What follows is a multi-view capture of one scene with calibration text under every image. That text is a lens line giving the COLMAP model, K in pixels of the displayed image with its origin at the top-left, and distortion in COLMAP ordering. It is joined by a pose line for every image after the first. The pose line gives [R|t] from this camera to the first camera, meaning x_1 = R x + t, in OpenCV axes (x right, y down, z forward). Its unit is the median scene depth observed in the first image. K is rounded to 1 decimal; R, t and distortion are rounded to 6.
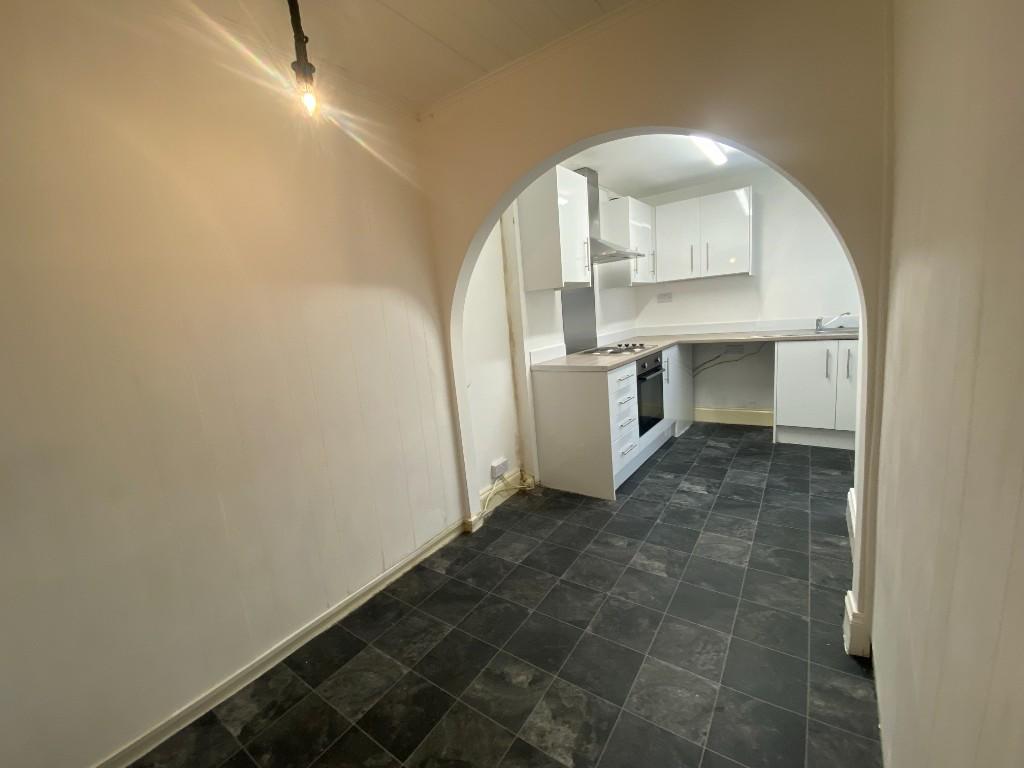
lens RADIAL K [[414.0, 0, 512.0], [0, 414.0, 384.0], [0, 0, 1]] dist [-0.039909, -0.000151]
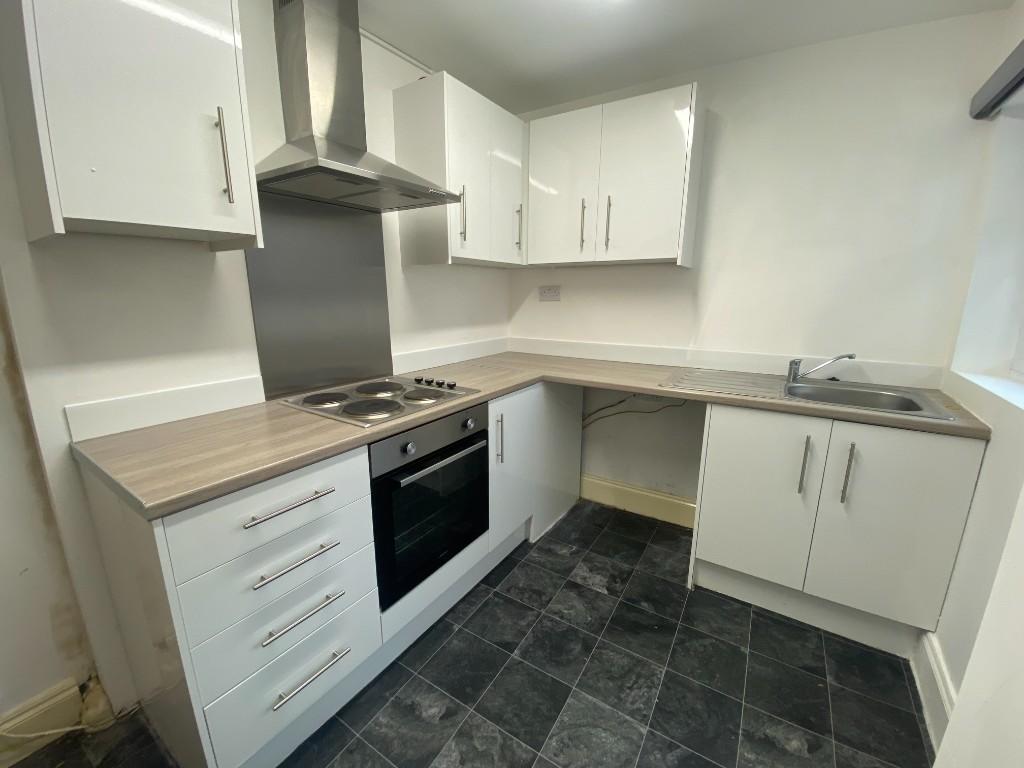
lens RADIAL K [[417.1, 0, 541.0], [0, 417.1, 384.2], [0, 0, 1]] dist [0.000229, -0.020318]
pose [[0.989319, 0.071970, 0.126763, 0.101492], [-0.077658, 0.996157, 0.040513, -0.035524], [-0.123360, -0.049924, 0.991105, 0.139363]]
